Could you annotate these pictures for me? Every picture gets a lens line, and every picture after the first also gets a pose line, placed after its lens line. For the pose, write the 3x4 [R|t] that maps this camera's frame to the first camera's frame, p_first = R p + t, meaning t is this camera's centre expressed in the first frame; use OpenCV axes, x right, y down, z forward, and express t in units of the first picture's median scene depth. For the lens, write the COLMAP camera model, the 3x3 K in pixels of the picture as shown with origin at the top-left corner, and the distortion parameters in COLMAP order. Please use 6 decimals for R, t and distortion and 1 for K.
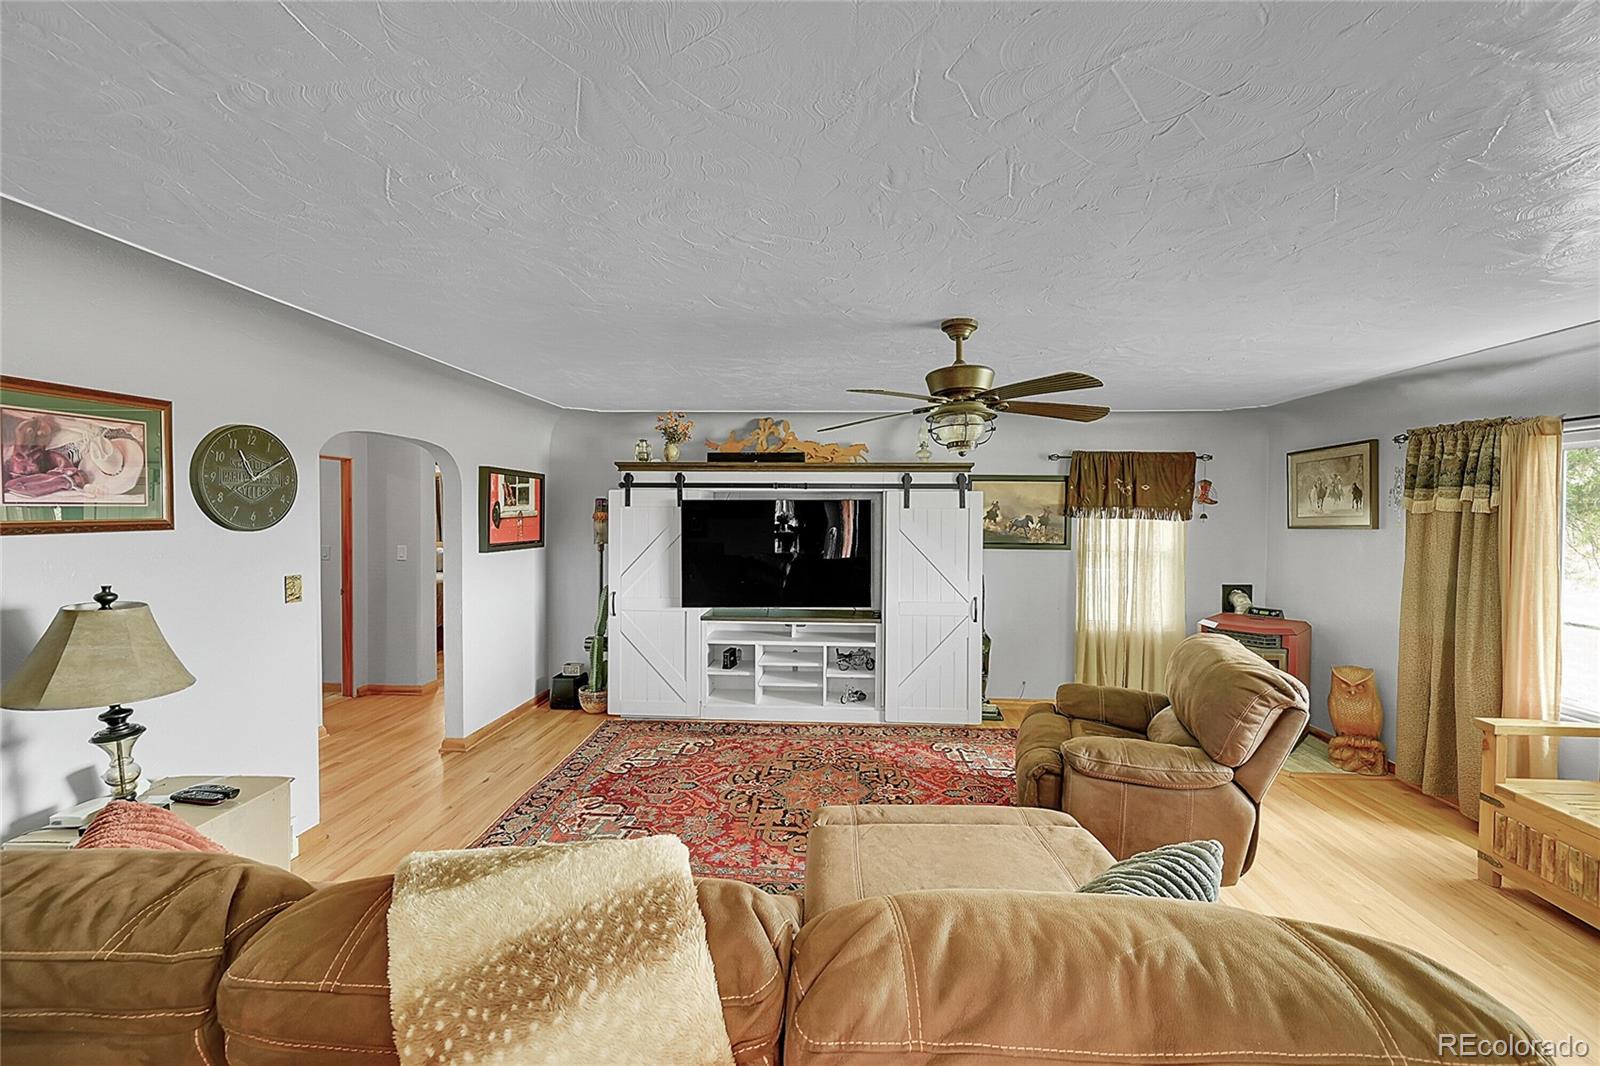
lens RADIAL K [[627.5, 0, 806.4], [0, 627.5, 529.0], [0, 0, 1]] dist [-0.000474, -0.000098]
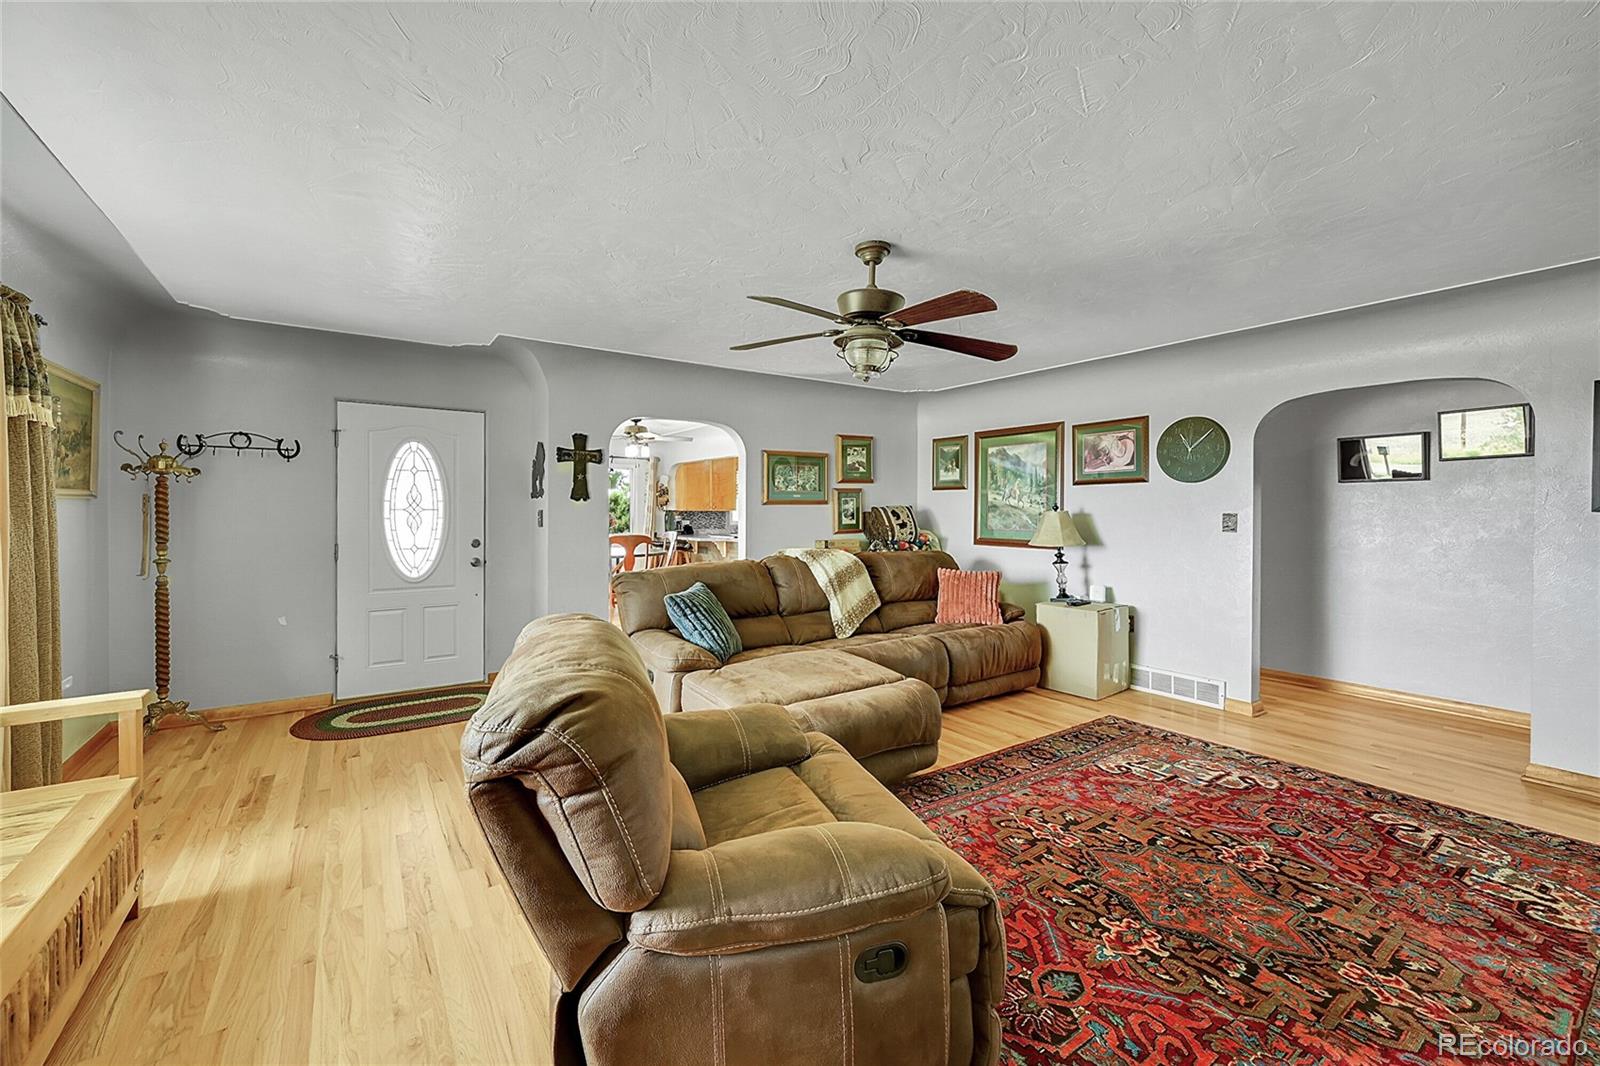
lens RADIAL K [[627.5, 0, 791.2], [0, 627.5, 521.1], [0, 0, 1]] dist [-0.000474, -0.000098]
pose [[-0.786725, -0.002208, -0.617299, 0.739505], [-0.023343, 0.999385, 0.026175, 0.068698], [0.616862, 0.035002, -0.786293, 1.324062]]
